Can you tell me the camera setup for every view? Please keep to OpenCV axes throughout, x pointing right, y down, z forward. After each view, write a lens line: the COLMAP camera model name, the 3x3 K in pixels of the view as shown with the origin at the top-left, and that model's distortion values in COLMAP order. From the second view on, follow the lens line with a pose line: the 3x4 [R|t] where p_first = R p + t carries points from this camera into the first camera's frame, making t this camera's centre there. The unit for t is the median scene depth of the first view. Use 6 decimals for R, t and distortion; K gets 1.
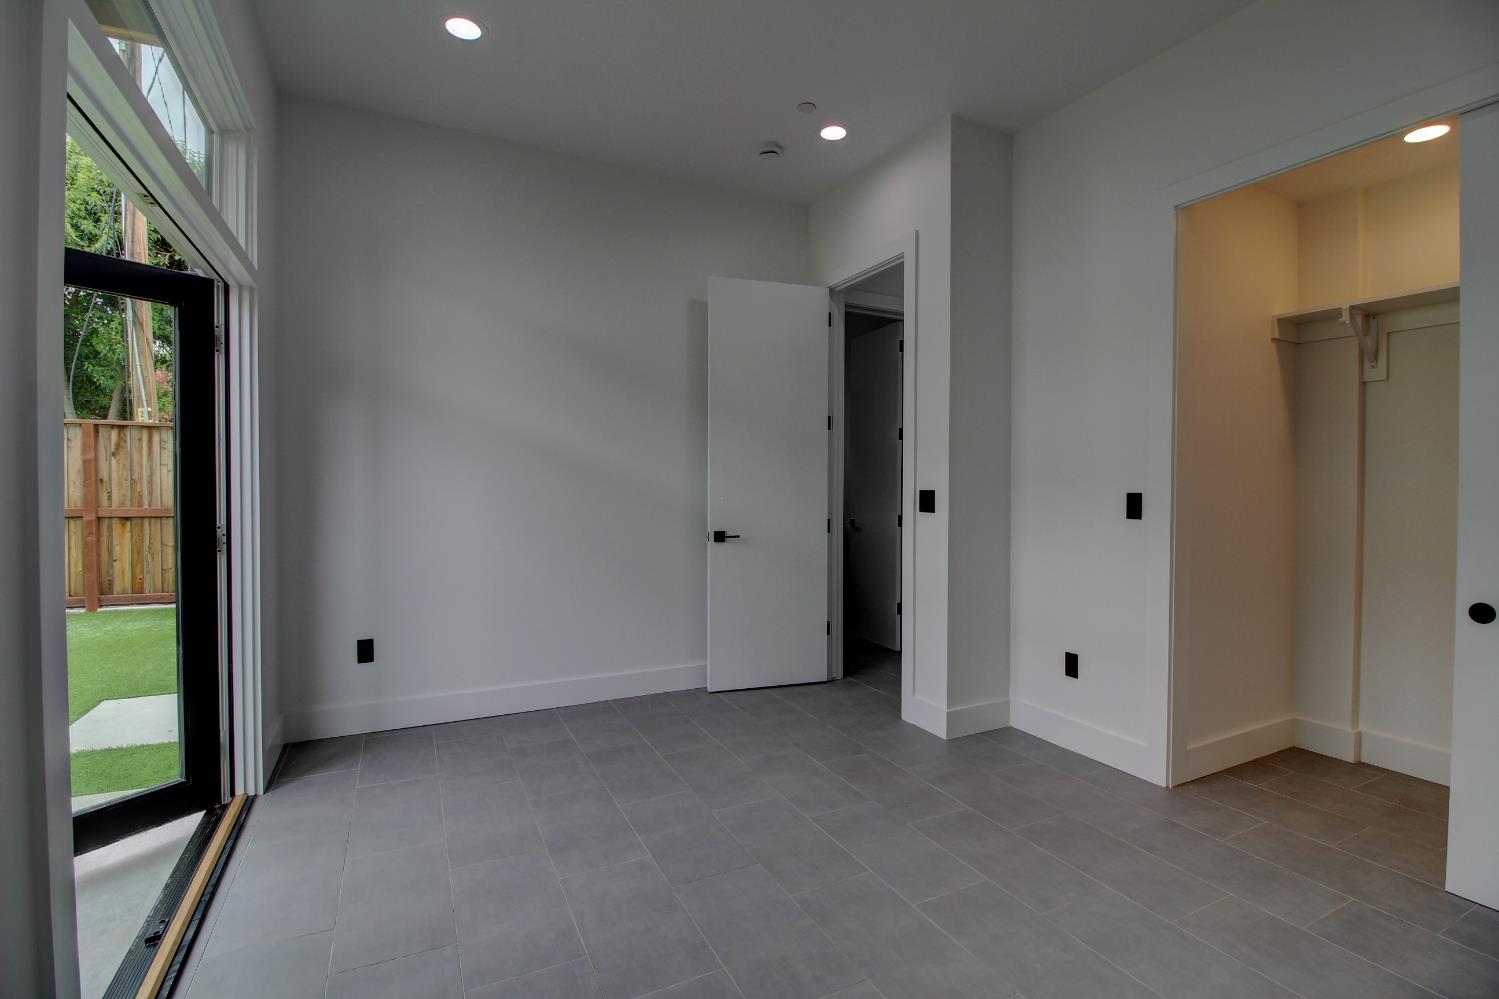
lens RADIAL K [[697.2, 0, 758.2], [0, 697.2, 497.5], [0, 0, 1]] dist [0.000897, -0.001498]
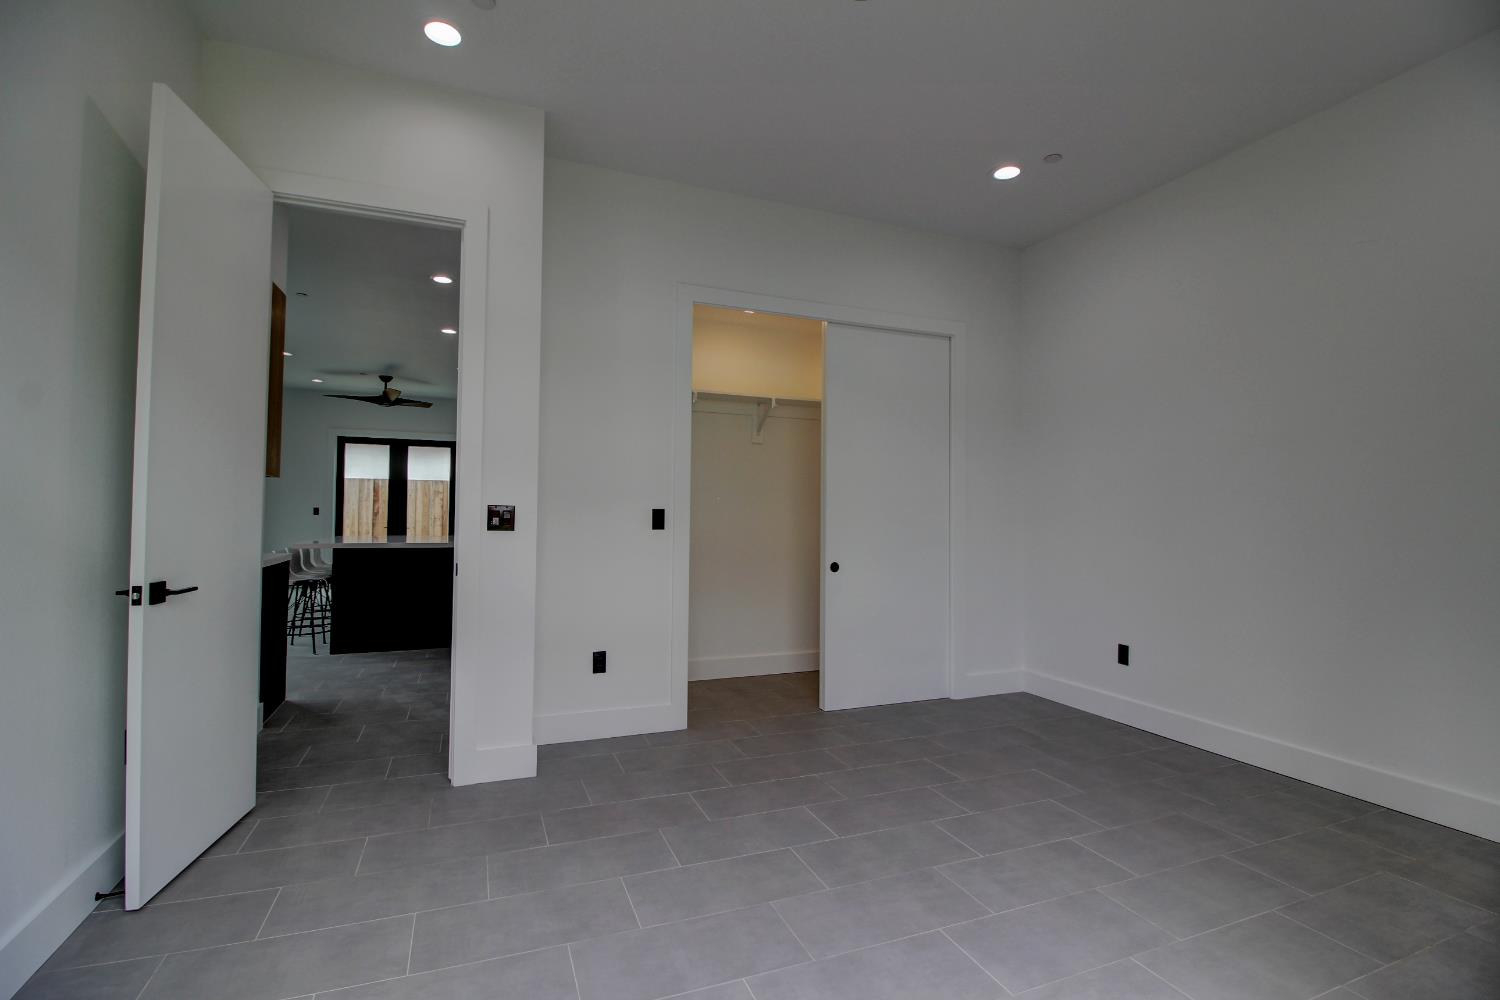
lens RADIAL K [[697.7, 0, 756.3], [0, 697.7, 500.7], [0, 0, 1]] dist [0.000897, -0.001498]
pose [[0.091347, 0.018640, 0.995645, -0.685032], [0.012044, 0.999731, -0.019821, 0.005319], [-0.995746, 0.013802, 0.091098, 0.674688]]
